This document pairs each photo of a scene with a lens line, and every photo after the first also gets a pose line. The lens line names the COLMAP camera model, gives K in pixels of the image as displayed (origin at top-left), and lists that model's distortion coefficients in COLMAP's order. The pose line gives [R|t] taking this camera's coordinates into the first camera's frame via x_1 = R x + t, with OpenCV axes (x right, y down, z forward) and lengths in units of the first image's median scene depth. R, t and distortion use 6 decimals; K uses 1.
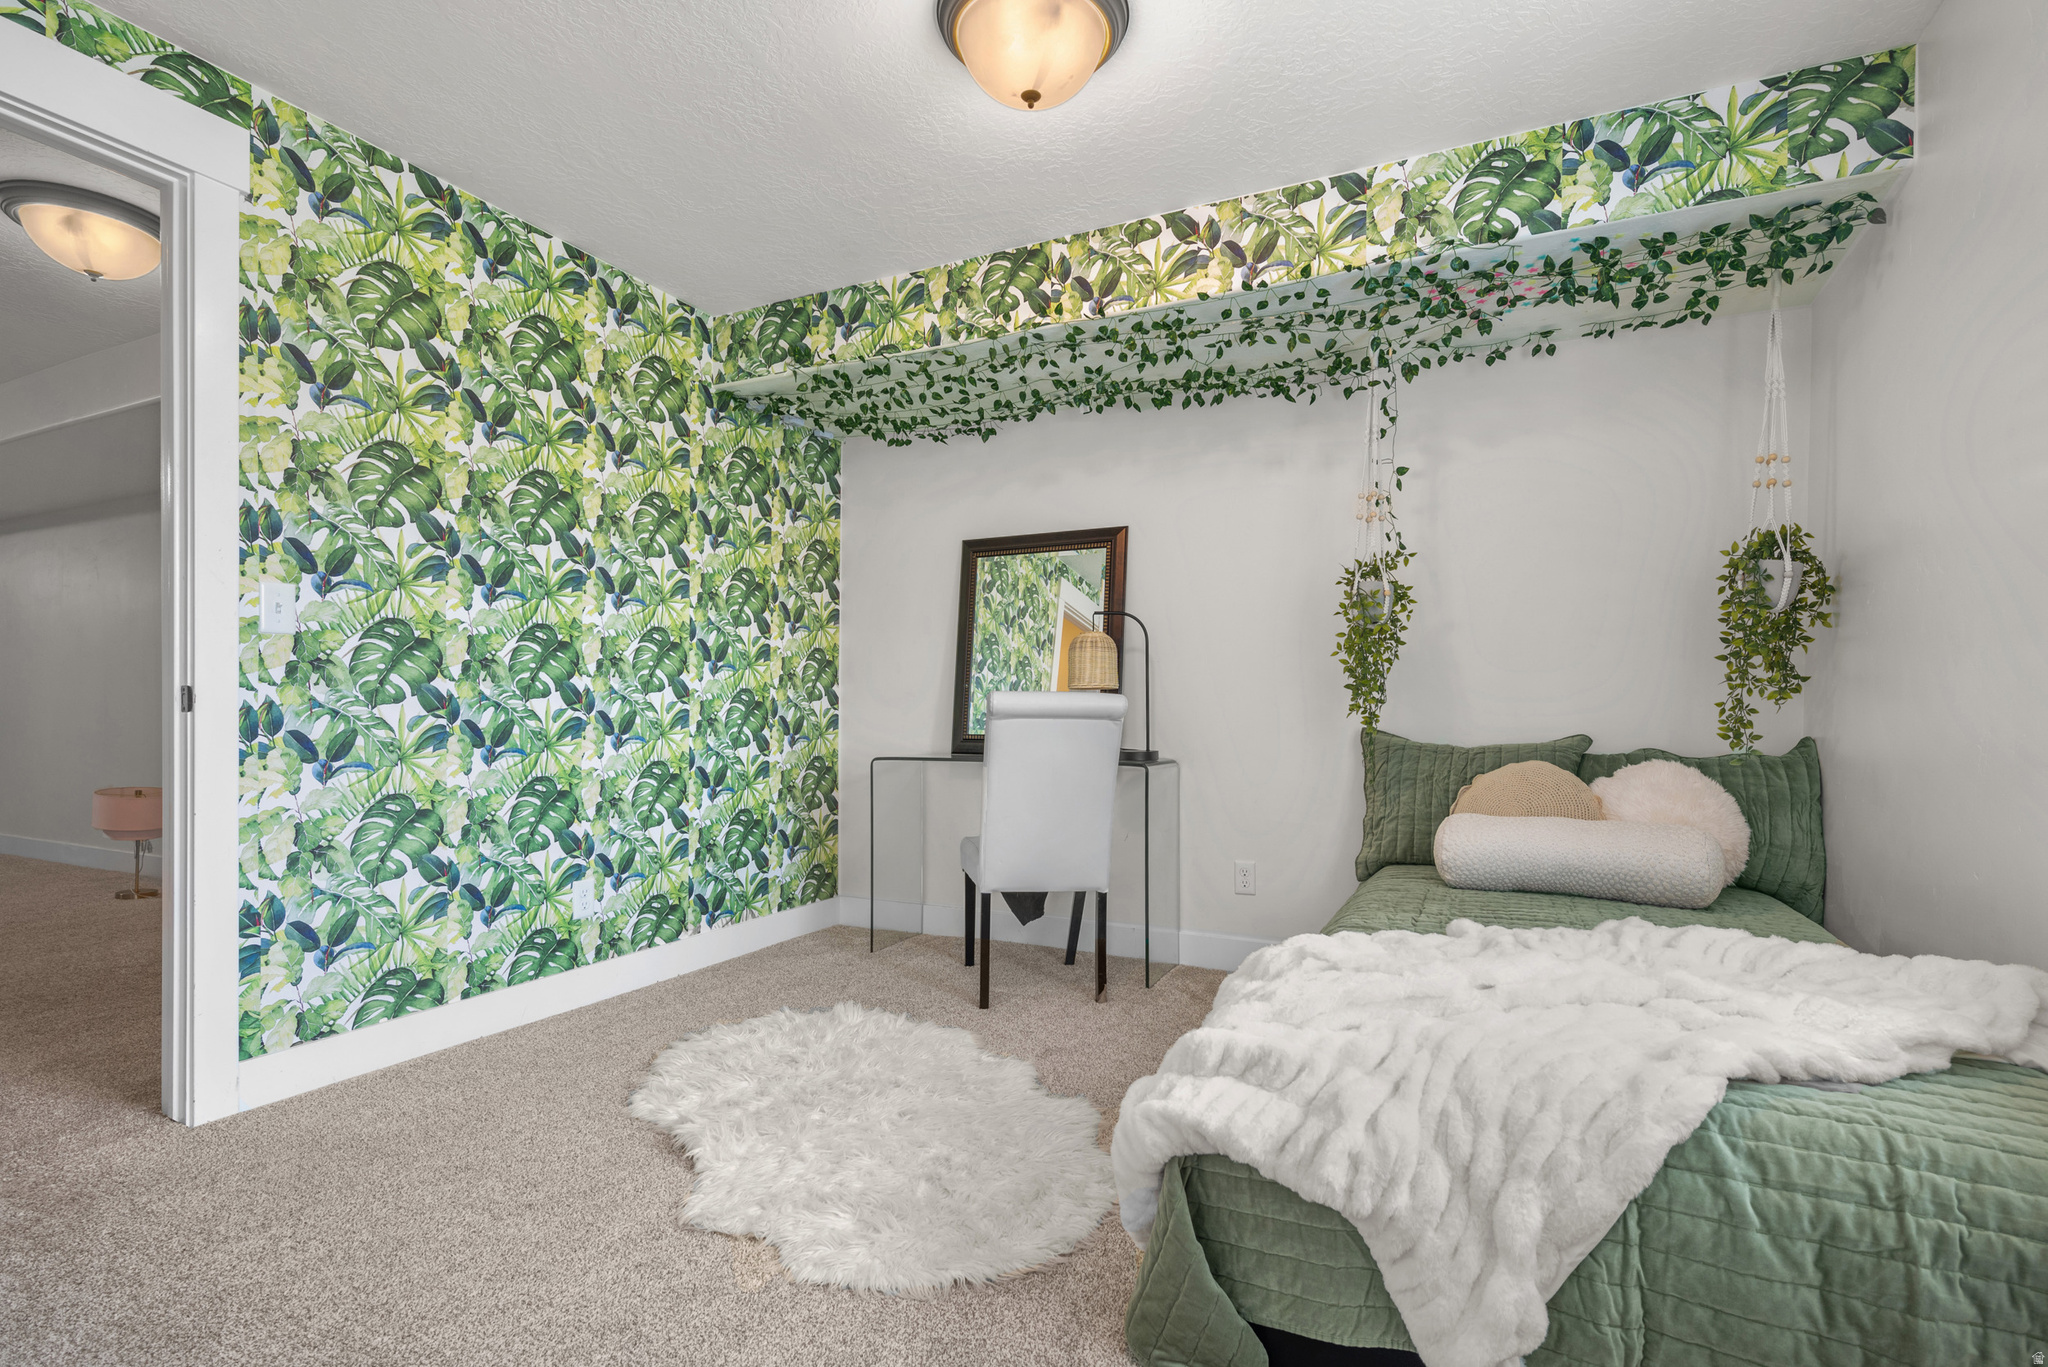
lens RADIAL K [[926.7, 0, 1043.8], [0, 926.7, 719.9], [0, 0, 1]] dist [-0.001308, 0.000369]
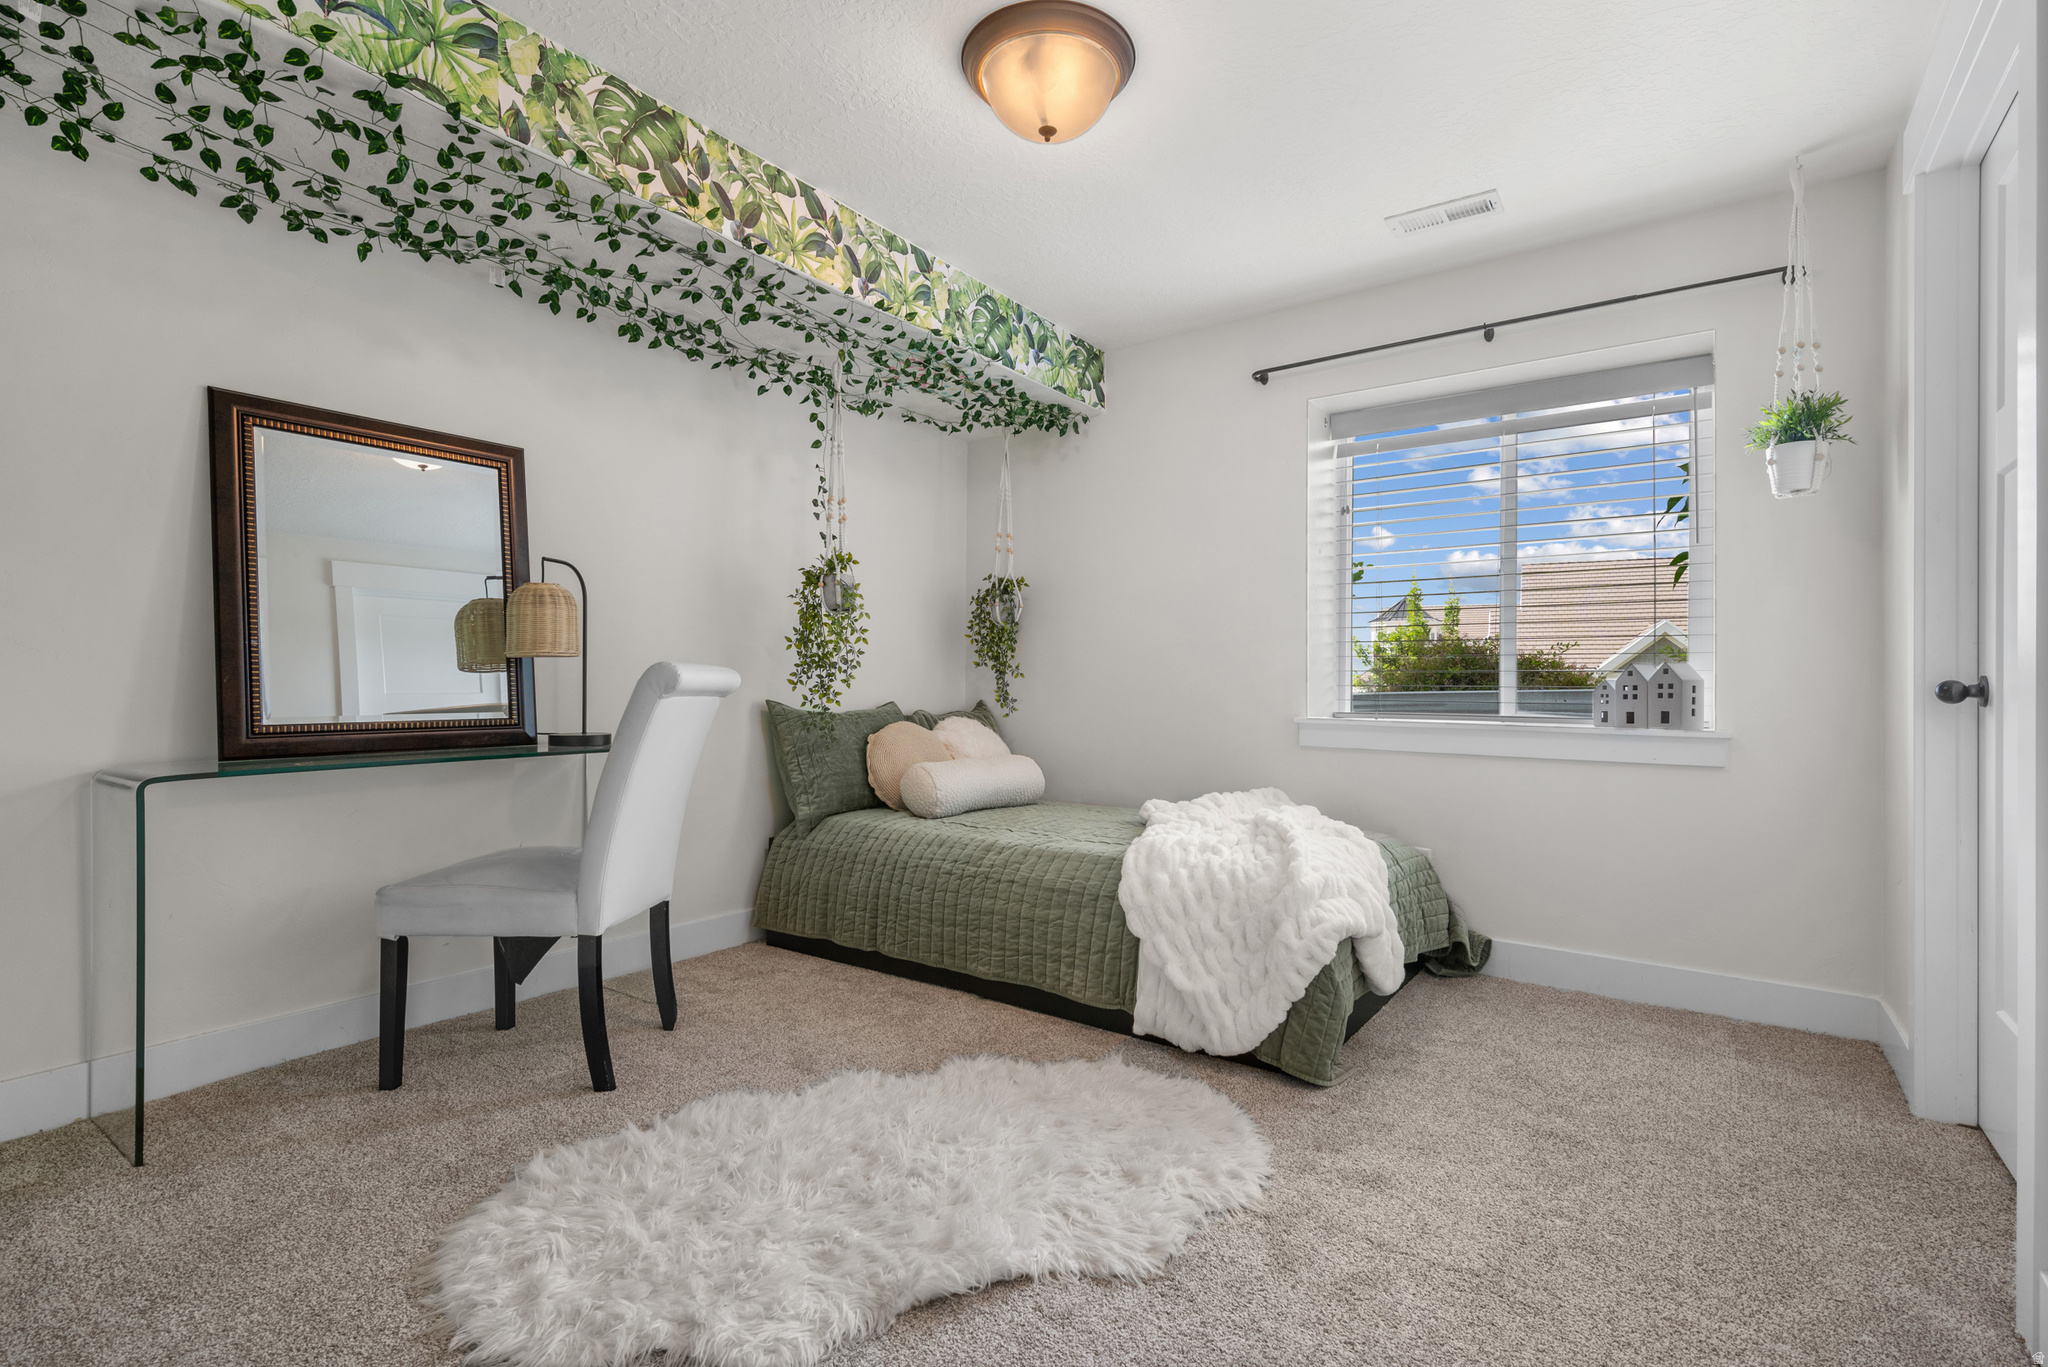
lens RADIAL K [[926.7, 0, 1022.2], [0, 926.7, 684.6], [0, 0, 1]] dist [-0.001308, 0.000369]
pose [[0.190323, -0.008215, 0.981687, -0.798662], [0.007940, 0.999945, 0.006828, -0.016513], [-0.981689, 0.006495, 0.190378, 0.589602]]
